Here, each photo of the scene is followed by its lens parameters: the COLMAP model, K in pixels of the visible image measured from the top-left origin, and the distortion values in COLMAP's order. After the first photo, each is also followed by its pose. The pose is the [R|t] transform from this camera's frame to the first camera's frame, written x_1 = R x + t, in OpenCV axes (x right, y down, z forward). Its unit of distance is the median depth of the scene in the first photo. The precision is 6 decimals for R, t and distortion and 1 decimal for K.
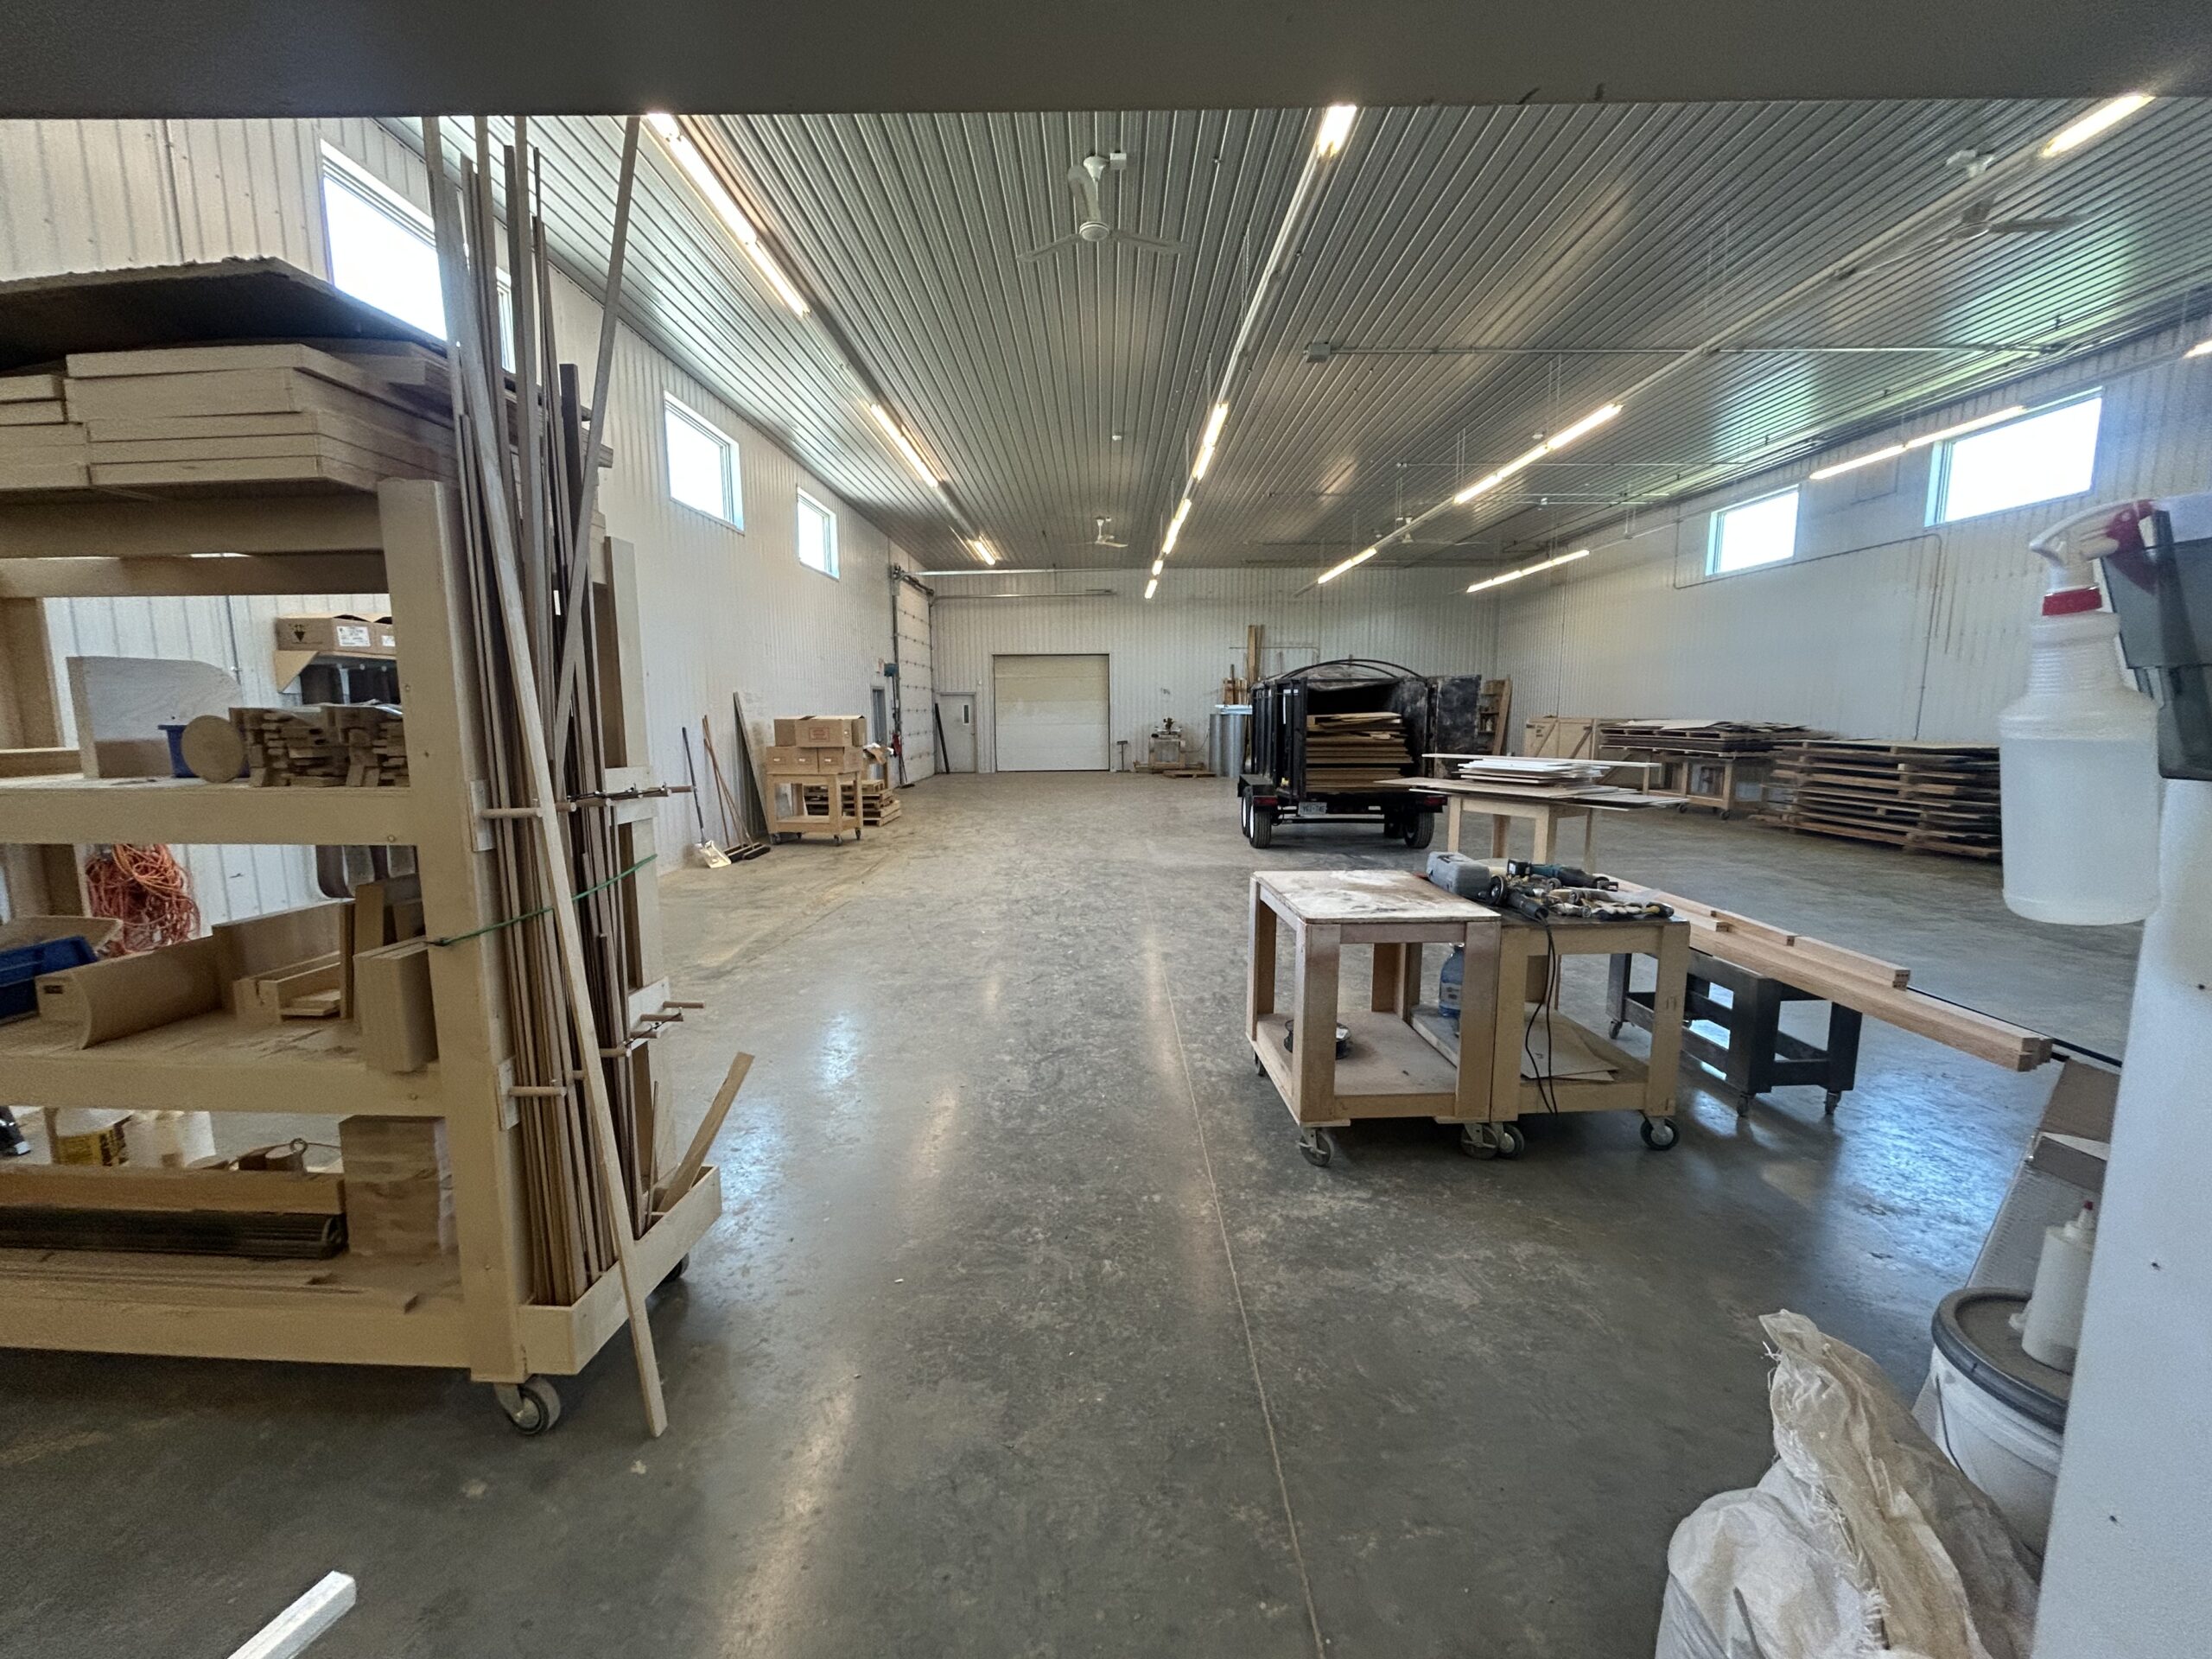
lens RADIAL K [[887.0, 0, 1097.3], [0, 887.0, 829.4], [0, 0, 1]] dist [-0.001256, 0.000251]
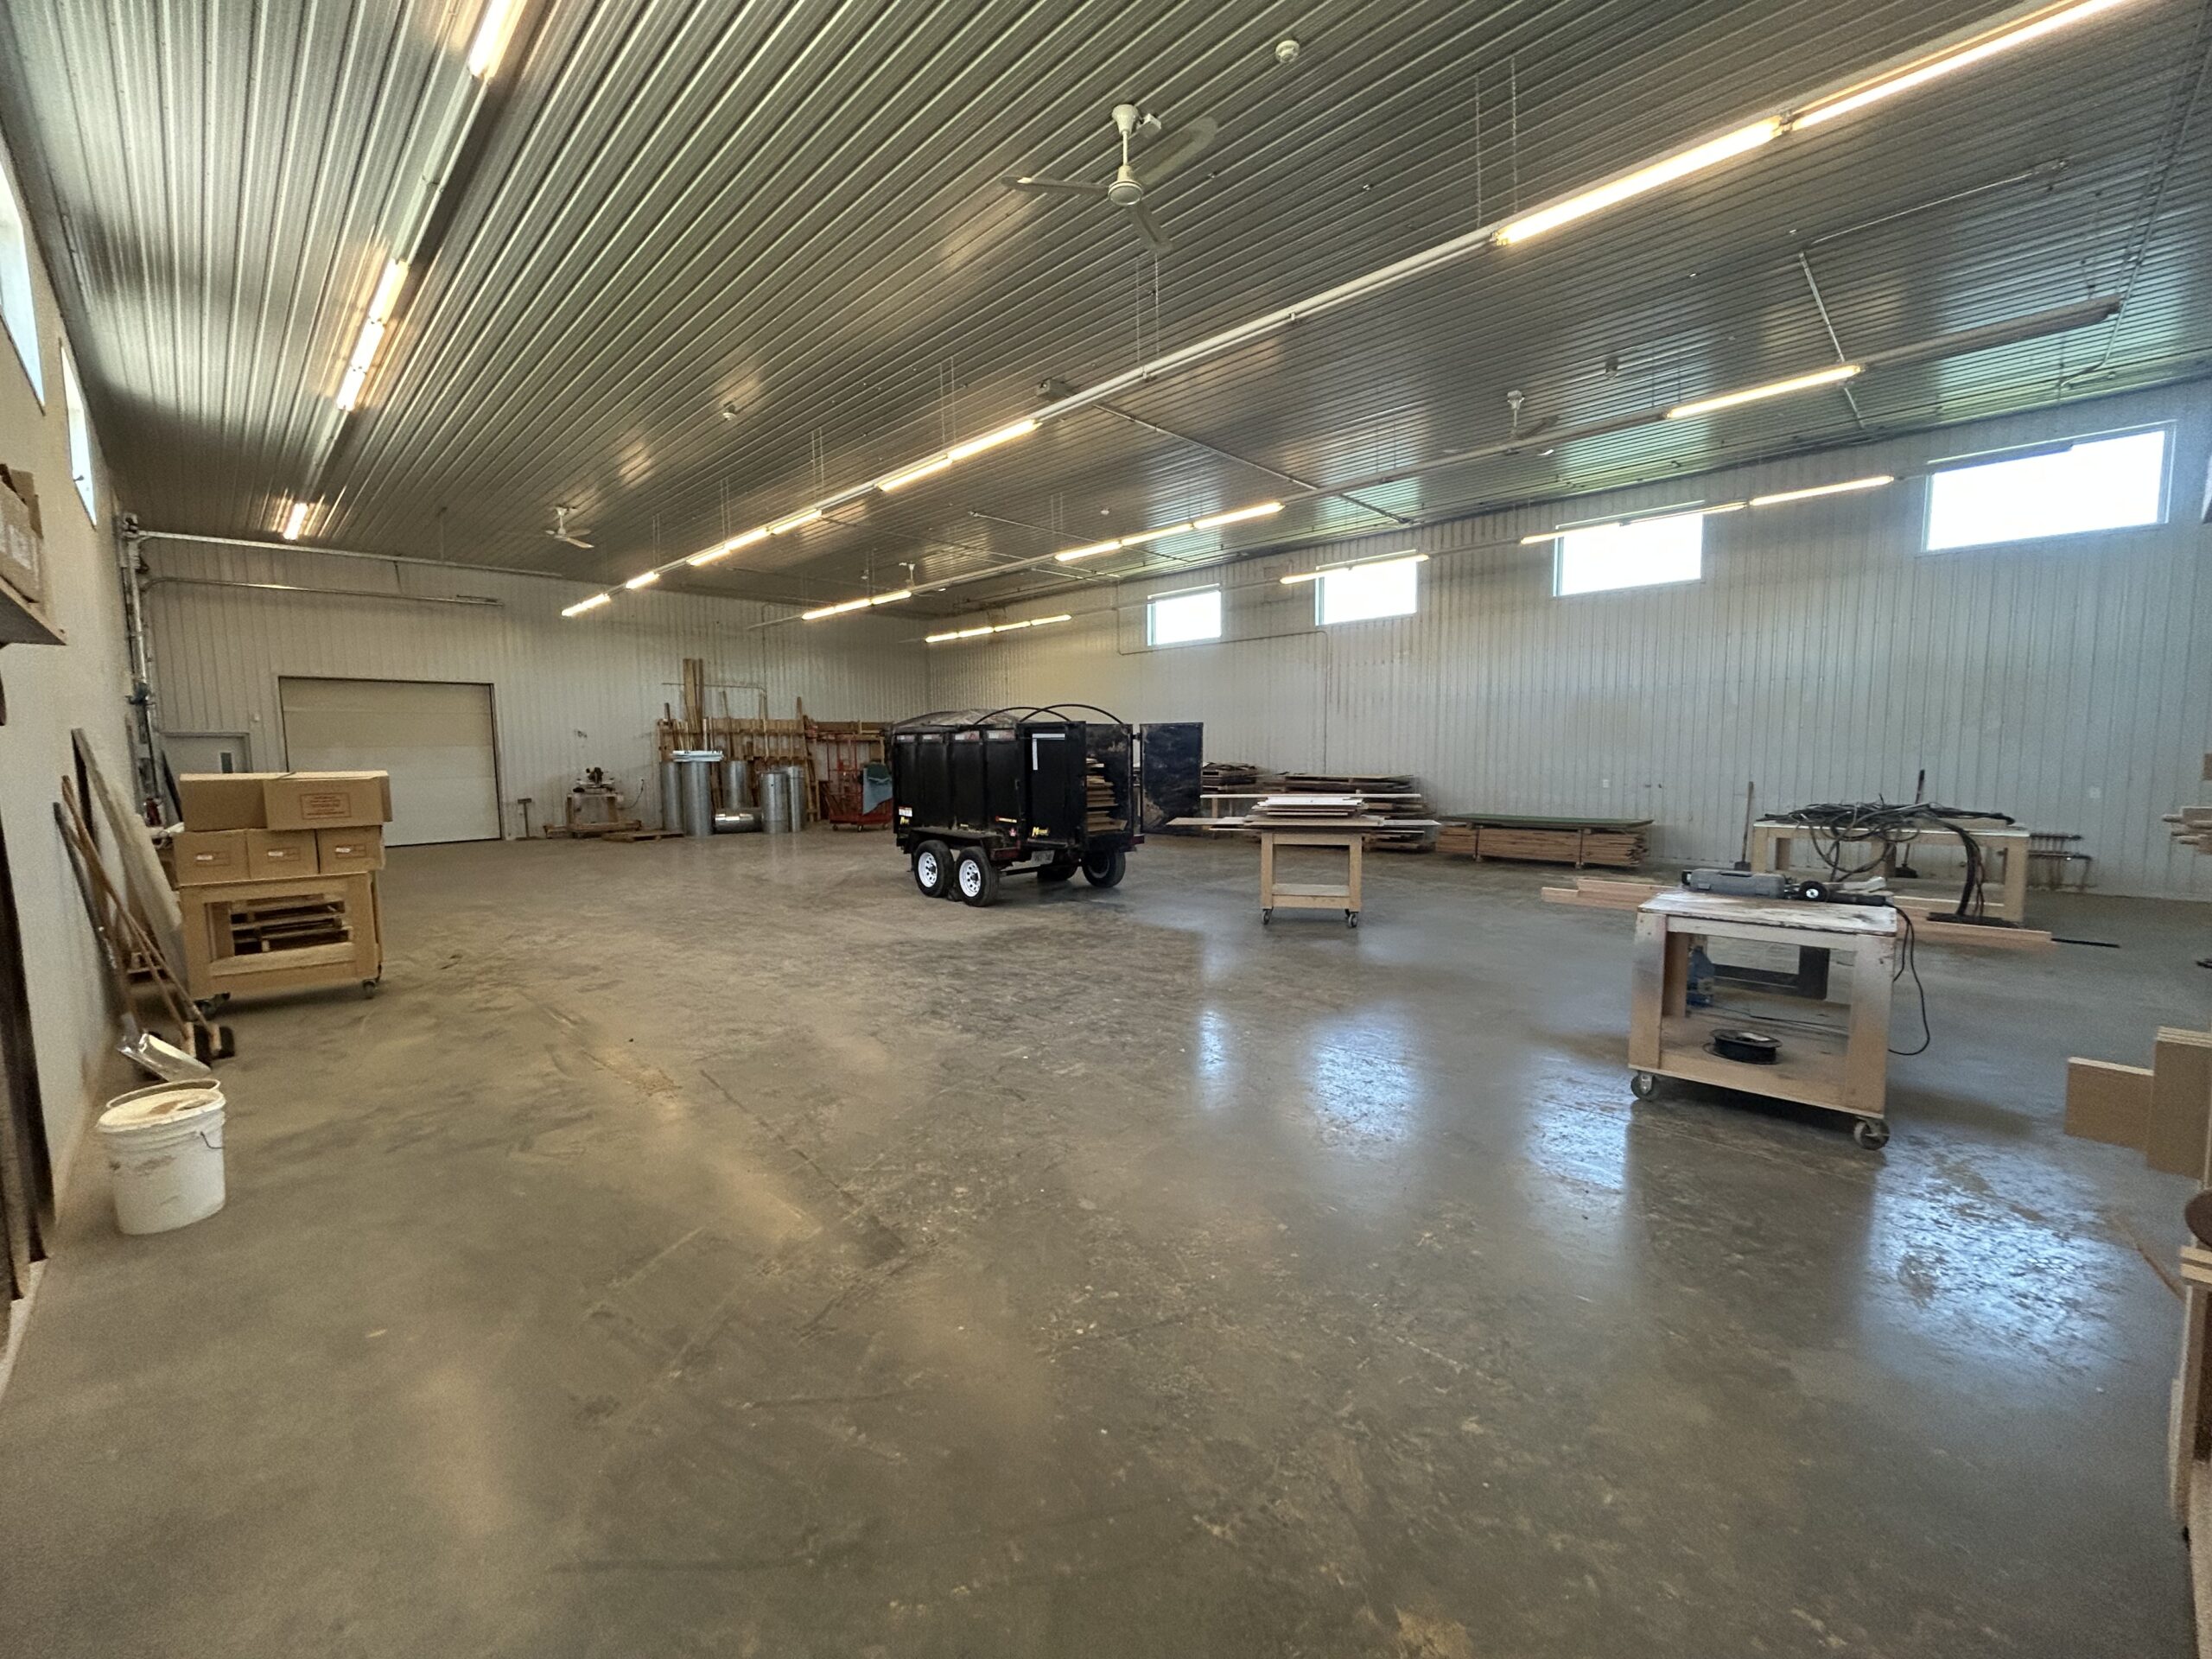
lens RADIAL K [[887.0, 0, 1102.7], [0, 887.0, 831.6], [0, 0, 1]] dist [-0.001256, 0.000251]
pose [[0.697678, -0.069399, 0.713042, -0.196301], [0.103235, 0.994648, -0.004203, -0.020081], [-0.708934, 0.076543, 0.701109, 0.138041]]
